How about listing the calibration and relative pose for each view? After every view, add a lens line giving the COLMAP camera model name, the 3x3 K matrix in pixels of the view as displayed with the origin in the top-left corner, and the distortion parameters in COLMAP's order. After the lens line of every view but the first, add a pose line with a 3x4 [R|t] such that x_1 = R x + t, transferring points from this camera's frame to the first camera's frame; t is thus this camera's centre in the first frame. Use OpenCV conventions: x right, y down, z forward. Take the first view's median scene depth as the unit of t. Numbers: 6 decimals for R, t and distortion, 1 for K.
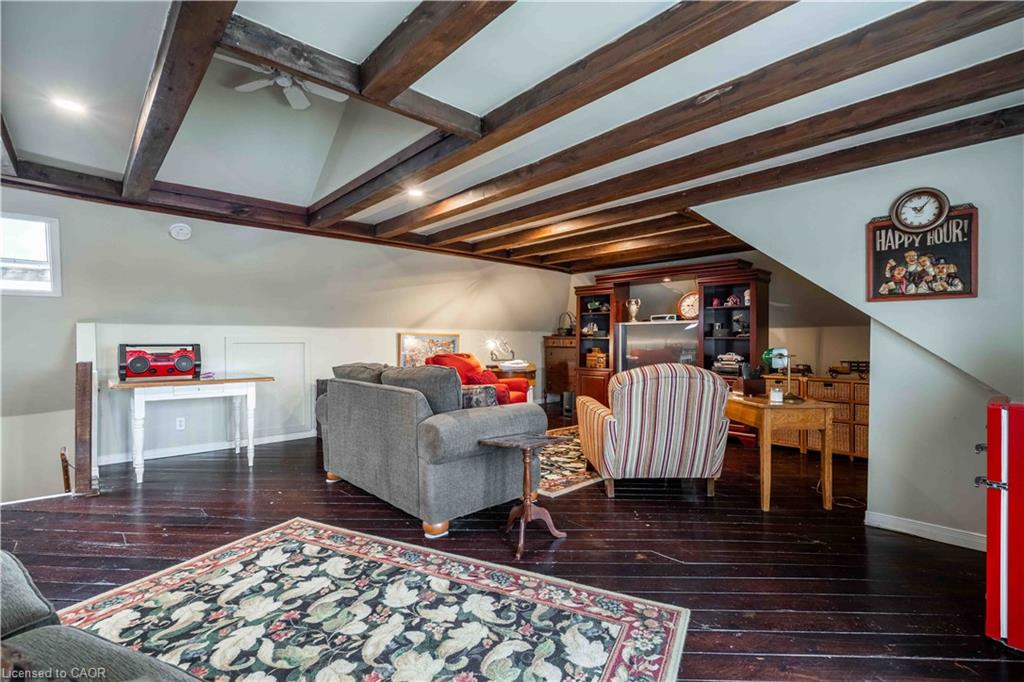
lens RADIAL K [[471.8, 0, 511.5], [0, 471.8, 343.2], [0, 0, 1]] dist [-0.003688, 0.001835]
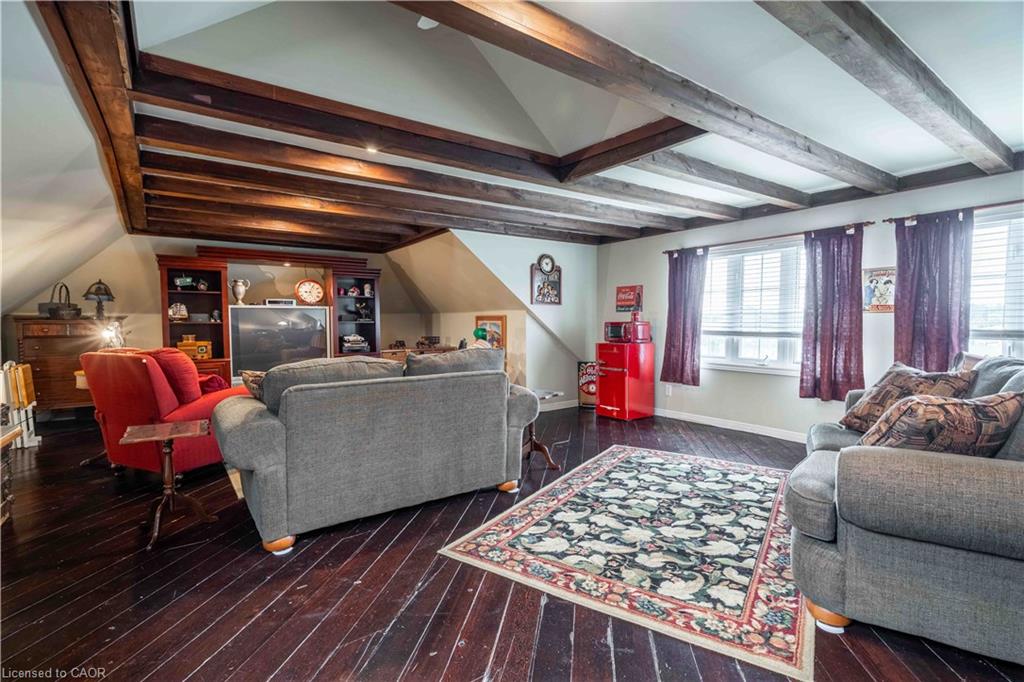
lens RADIAL K [[471.8, 0, 510.2], [0, 471.8, 344.0], [0, 0, 1]] dist [-0.003688, 0.001835]
pose [[0.126430, -0.051128, 0.990657, -1.582292], [0.012185, 0.998676, 0.049987, -0.022790], [-0.991901, 0.005751, 0.126886, 1.018760]]
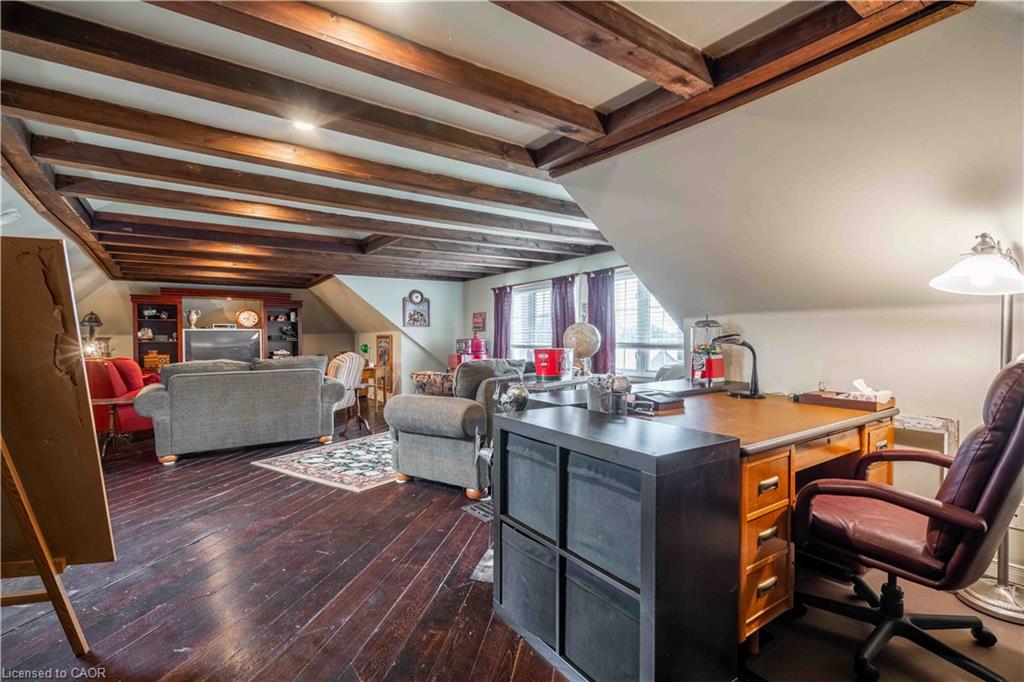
lens RADIAL K [[471.8, 0, 512.3], [0, 471.8, 344.0], [0, 0, 1]] dist [-0.003688, 0.001835]
pose [[0.140767, -0.014269, 0.989940, -2.358693], [0.018346, 0.999762, 0.011802, -0.007985], [-0.989873, 0.016500, 0.140995, -0.037250]]
